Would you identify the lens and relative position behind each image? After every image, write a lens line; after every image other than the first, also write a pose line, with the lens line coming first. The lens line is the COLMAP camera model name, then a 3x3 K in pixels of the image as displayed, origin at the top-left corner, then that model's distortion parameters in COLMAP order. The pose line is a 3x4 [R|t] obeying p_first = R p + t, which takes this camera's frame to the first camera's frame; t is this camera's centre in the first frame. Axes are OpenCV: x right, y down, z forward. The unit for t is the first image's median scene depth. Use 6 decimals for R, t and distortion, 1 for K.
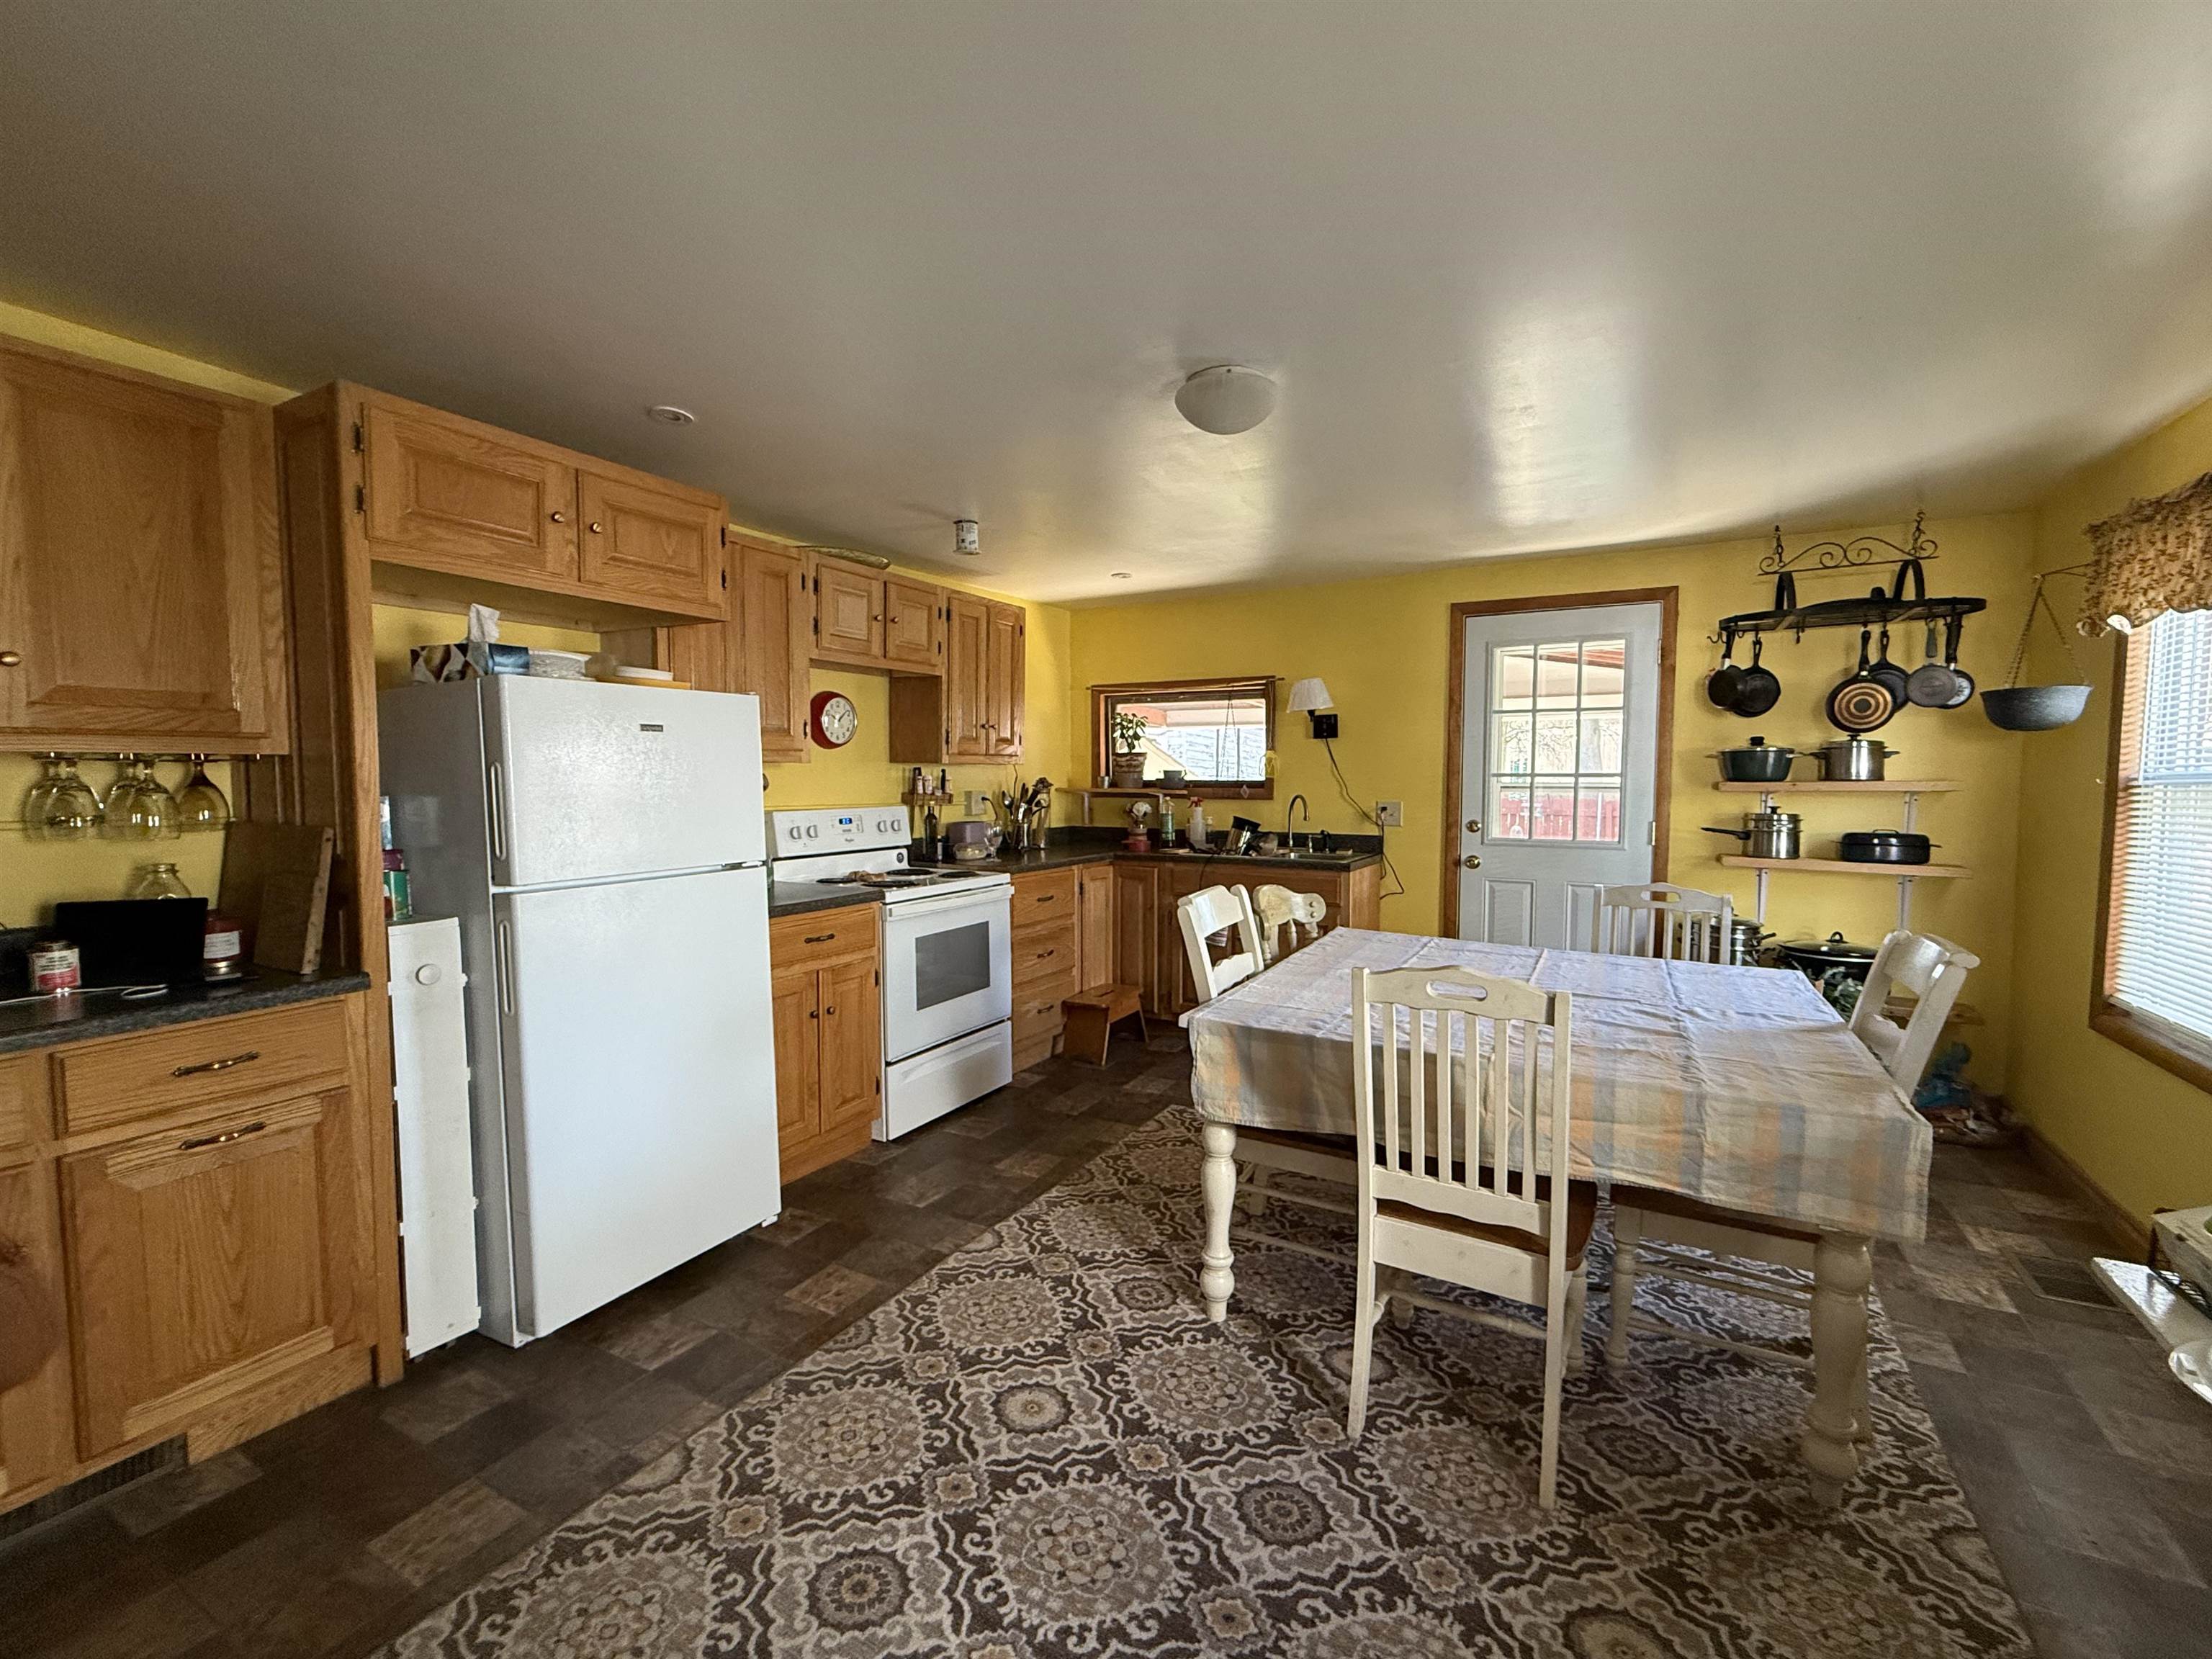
lens RADIAL K [[955.2, 0, 1109.8], [0, 955.2, 840.4], [0, 0, 1]] dist [-0.001814, 0.000056]
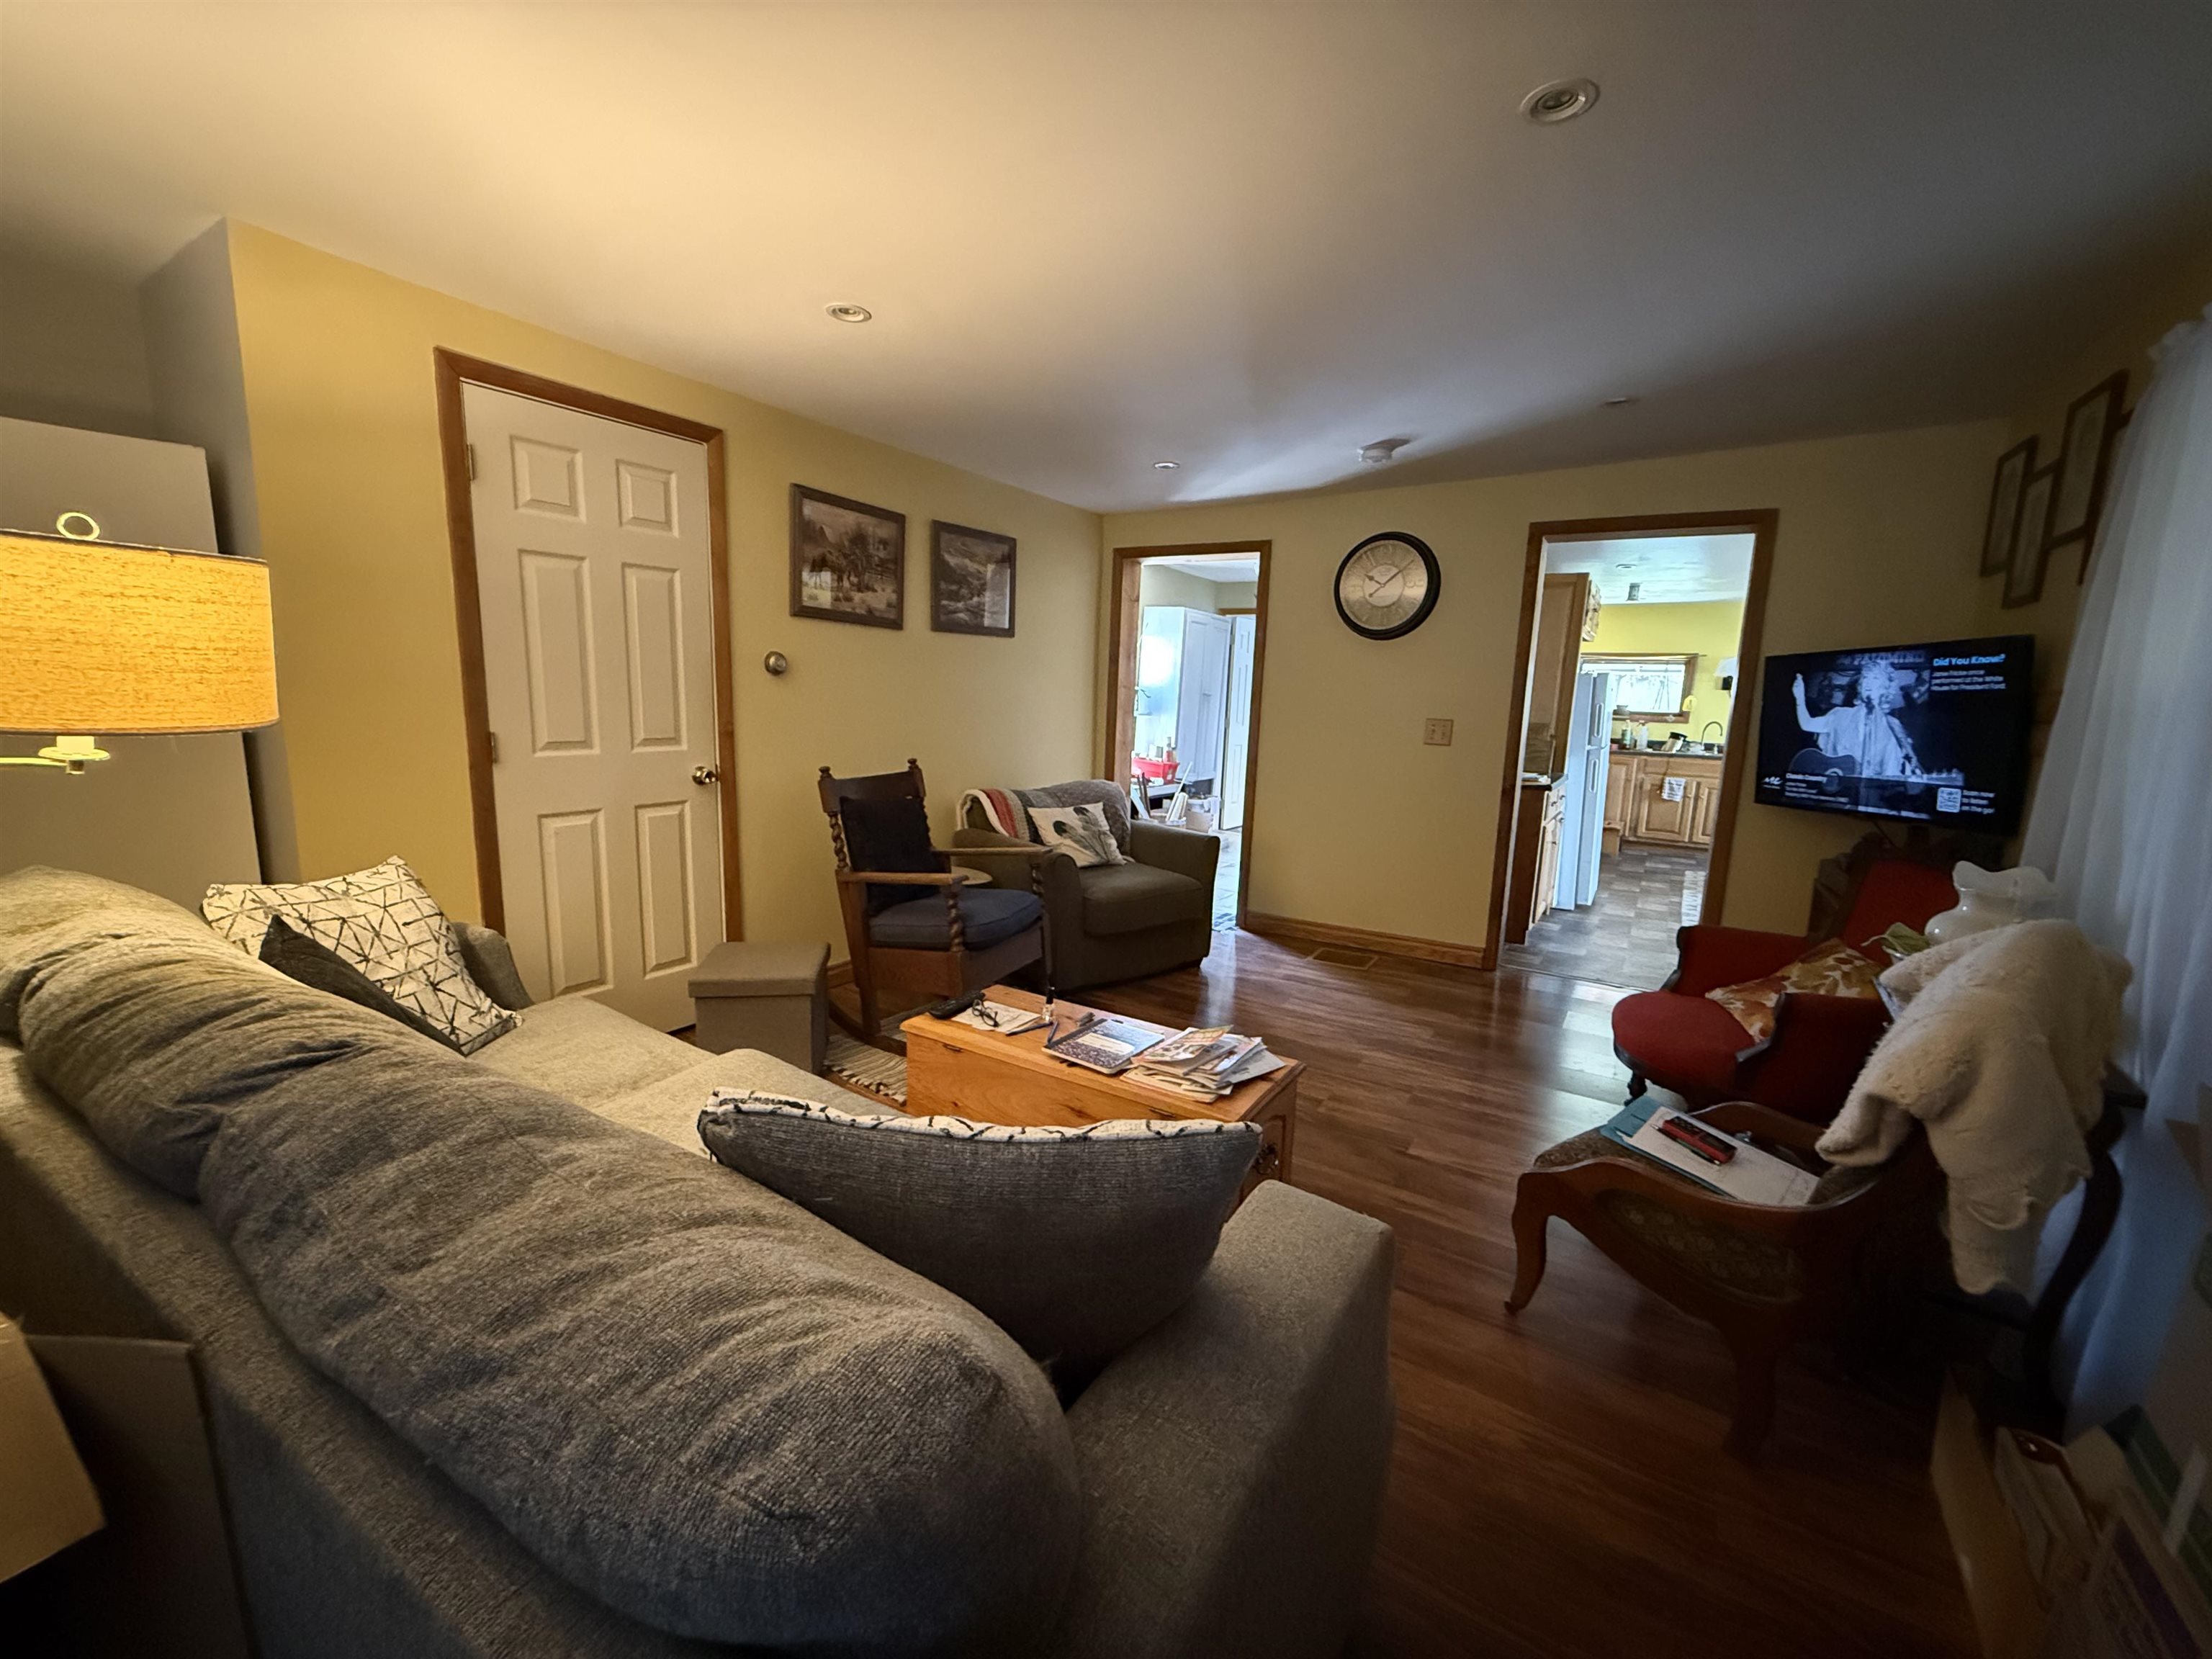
lens RADIAL K [[882.3, 0, 1102.8], [0, 882.3, 825.5], [0, 0, 1]] dist [-0.000271, -0.000010]
pose [[0.997842, 0.040325, -0.051814, -1.271661], [-0.035462, 0.995168, 0.091563, 0.053941], [0.055256, -0.089528, 0.994450, -1.115043]]
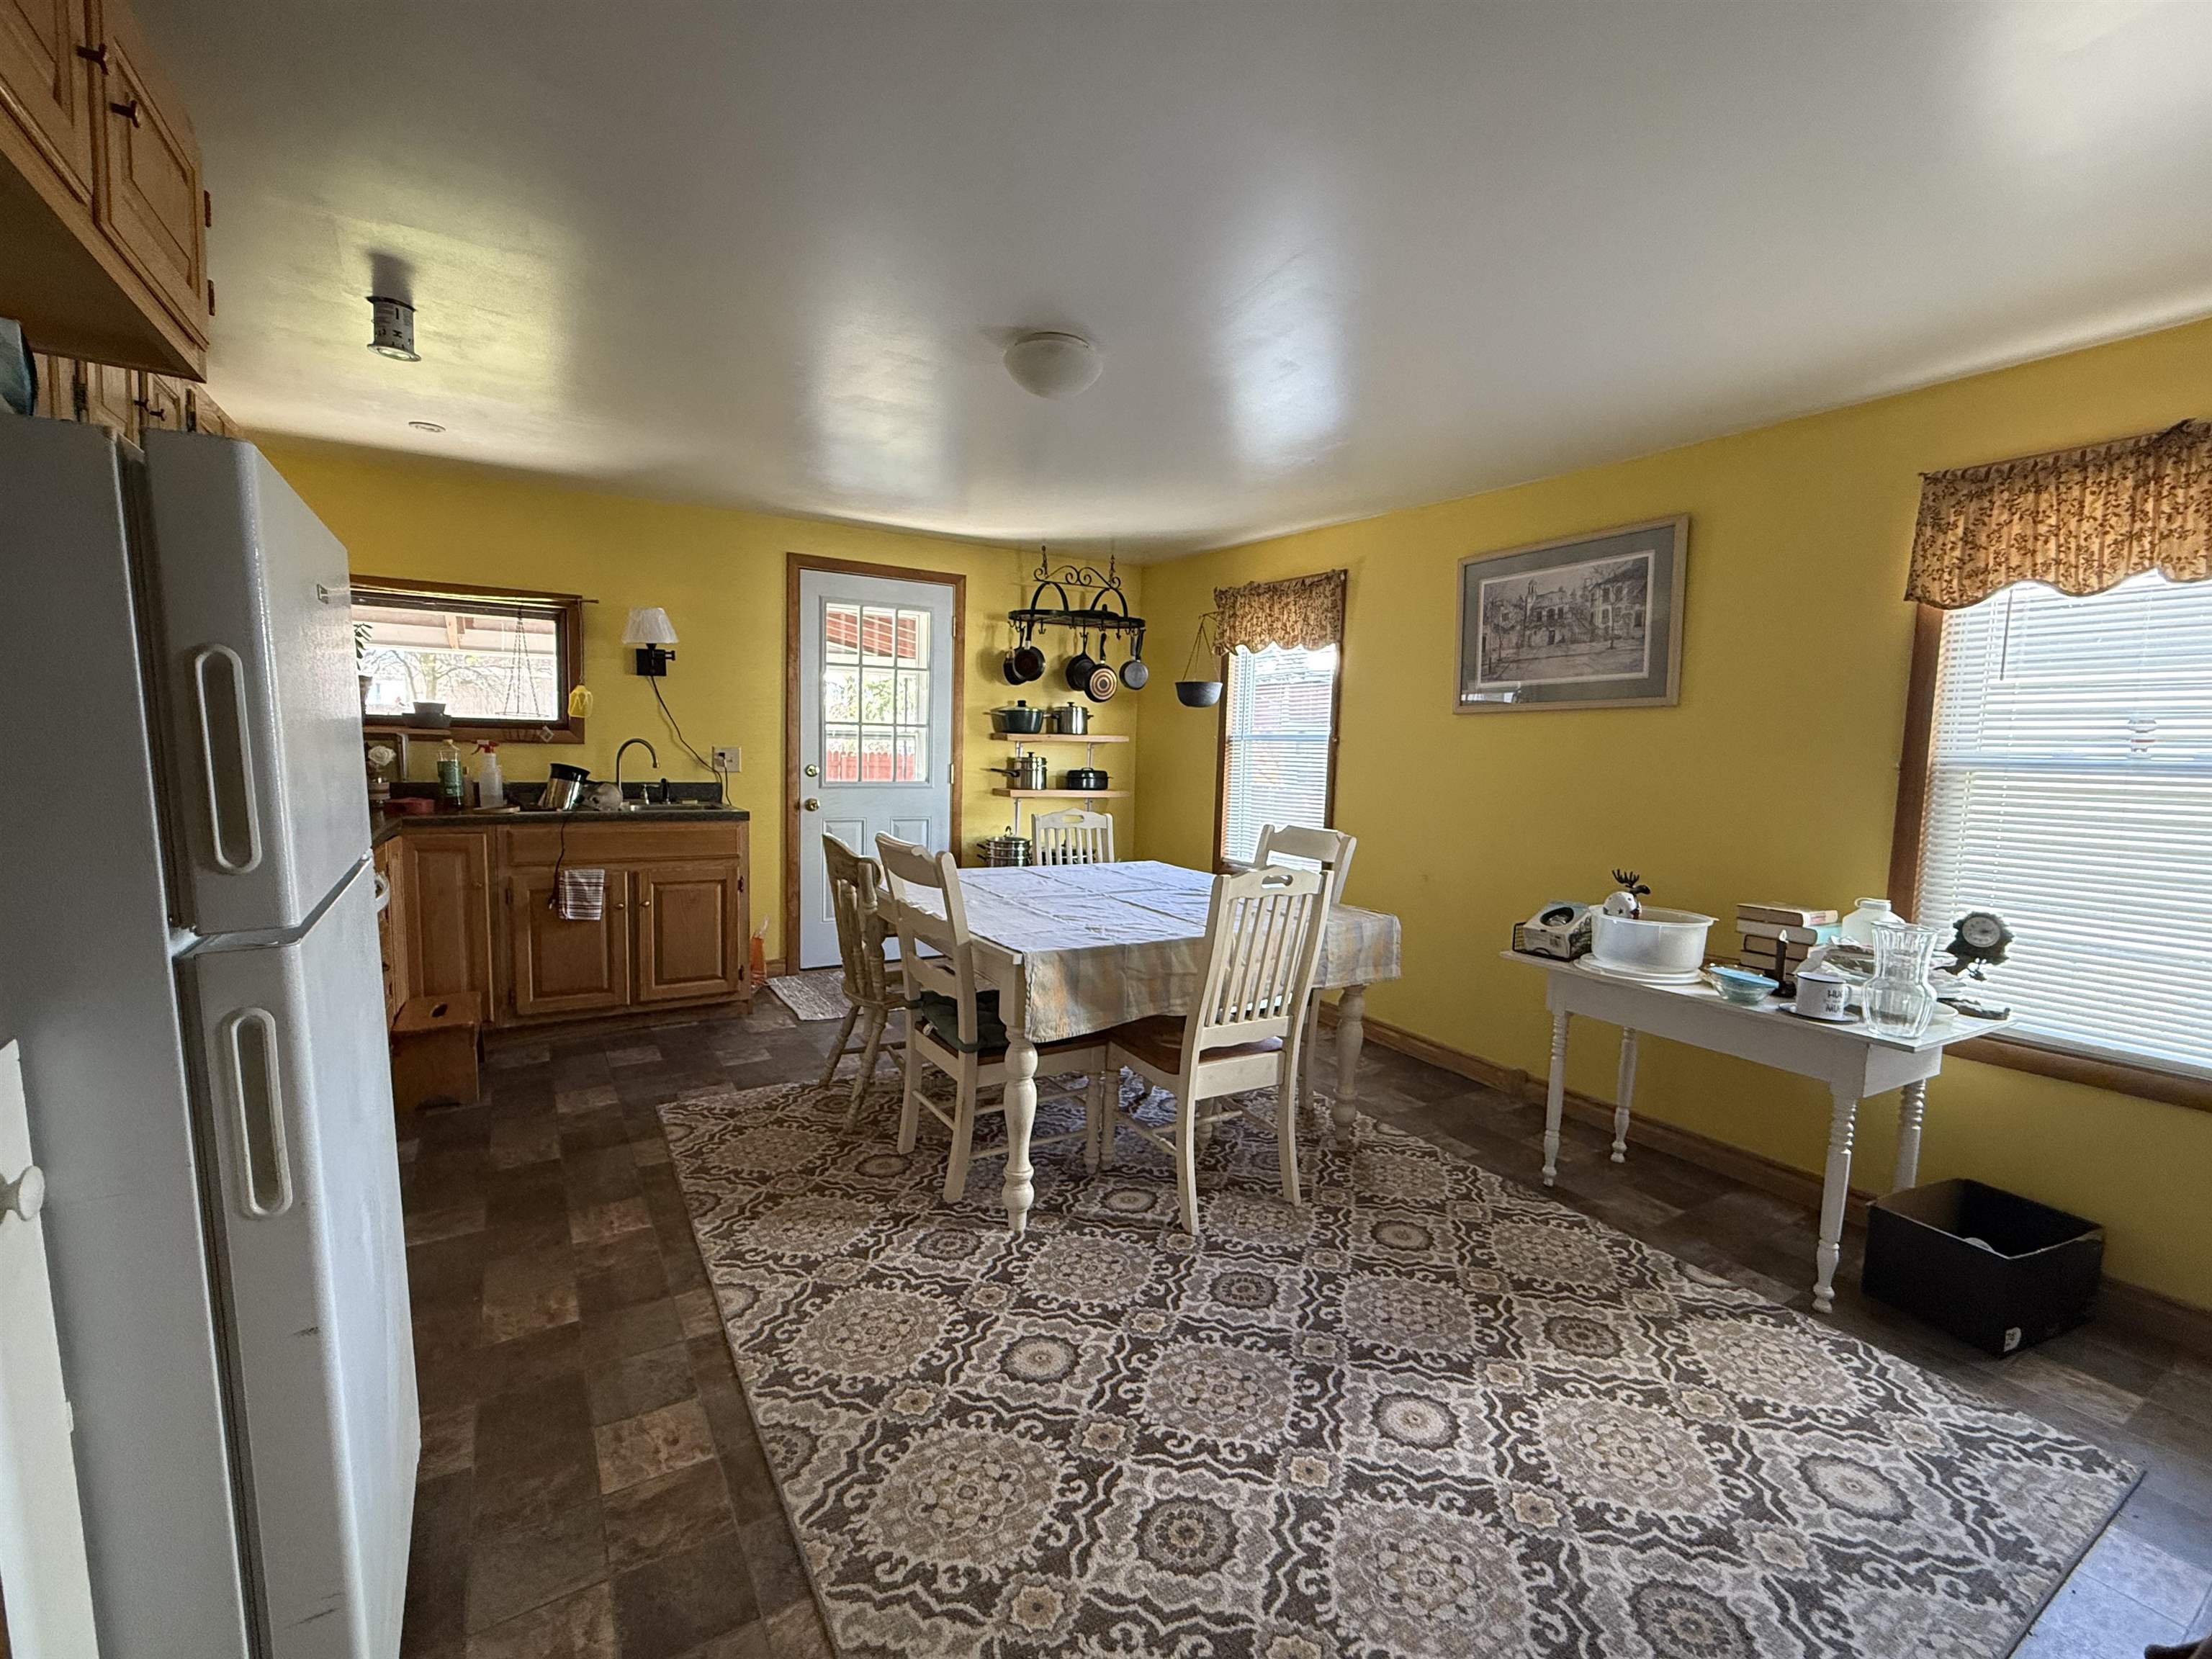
lens RADIAL K [[955.2, 0, 1105.9], [0, 955.2, 836.9], [0, 0, 1]] dist [-0.001814, 0.000056]
pose [[0.479433, -0.078227, 0.874085, -0.535765], [0.031004, 0.996907, 0.072213, -0.011110], [-0.877031, -0.007521, 0.480375, 0.284452]]
